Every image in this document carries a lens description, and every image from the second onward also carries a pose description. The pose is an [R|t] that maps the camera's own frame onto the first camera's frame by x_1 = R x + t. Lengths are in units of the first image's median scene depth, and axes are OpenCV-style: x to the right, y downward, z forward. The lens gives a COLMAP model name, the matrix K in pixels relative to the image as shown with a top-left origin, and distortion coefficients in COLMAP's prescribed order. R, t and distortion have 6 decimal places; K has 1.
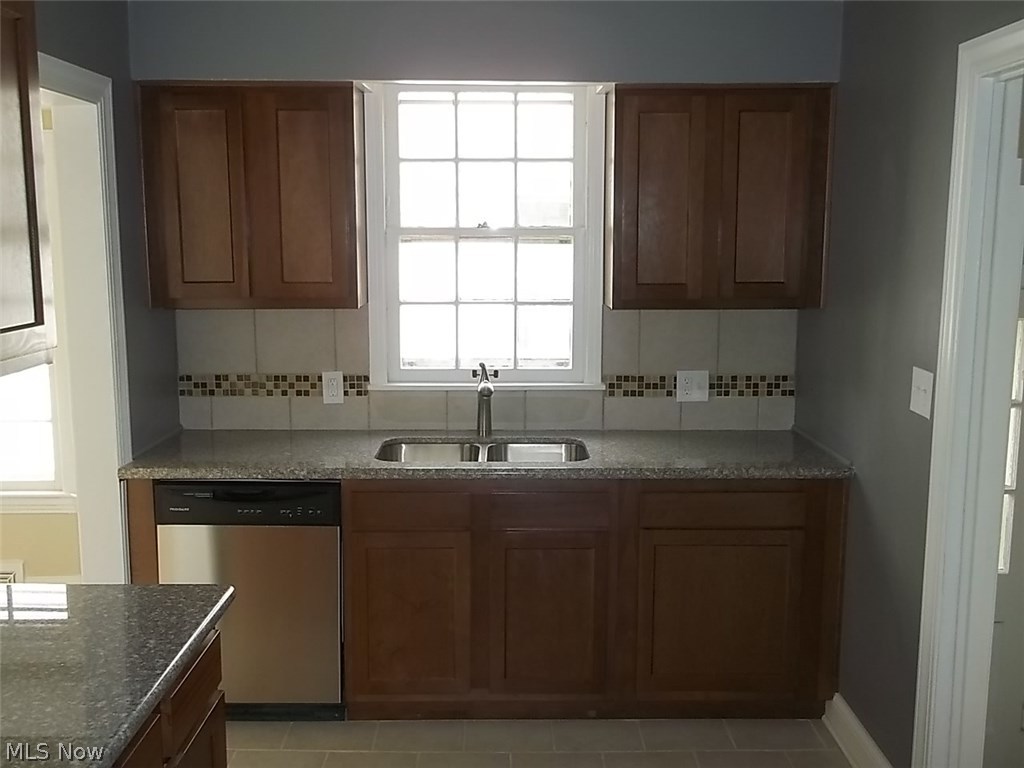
lens RADIAL K [[1013.0, 0, 511.5], [0, 1013.0, 384.8], [0, 0, 1]] dist [0.006293, 0.000000]
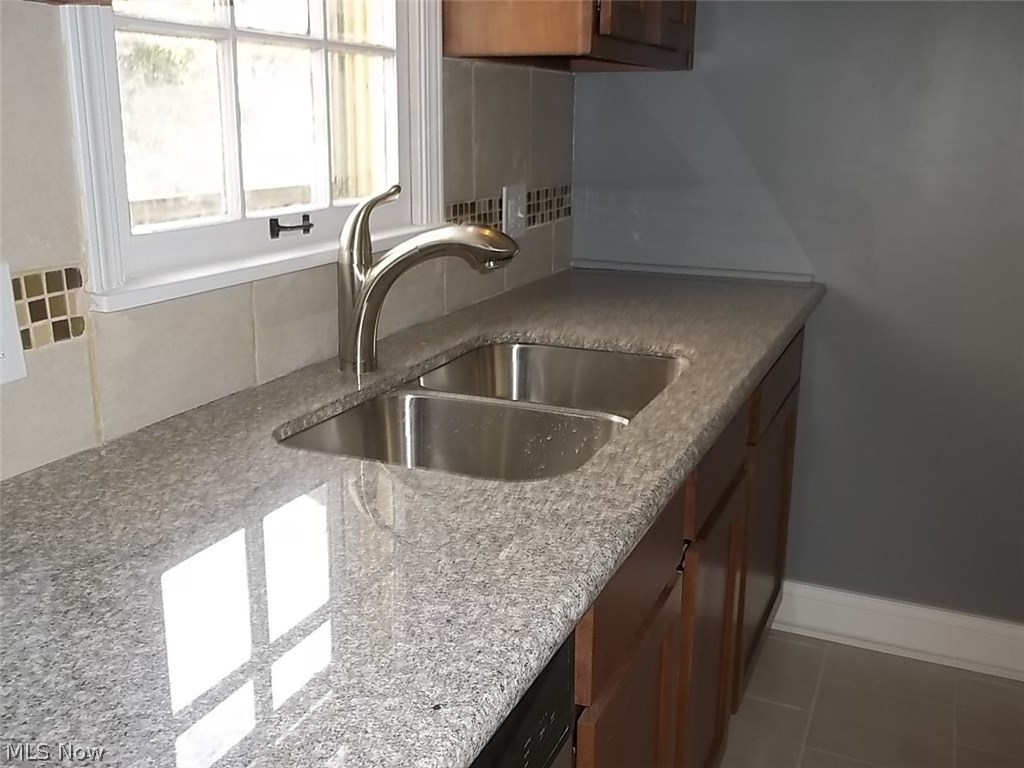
lens RADIAL K [[1013.0, 0, 512.1], [0, 1013.0, 383.4], [0, 0, 1]] dist [0.006293, 0.000000]
pose [[0.398404, -0.232513, 0.887250, -0.364426], [0.123534, 0.972124, 0.199285, -0.019559], [-0.908853, 0.030209, 0.416021, 0.758042]]
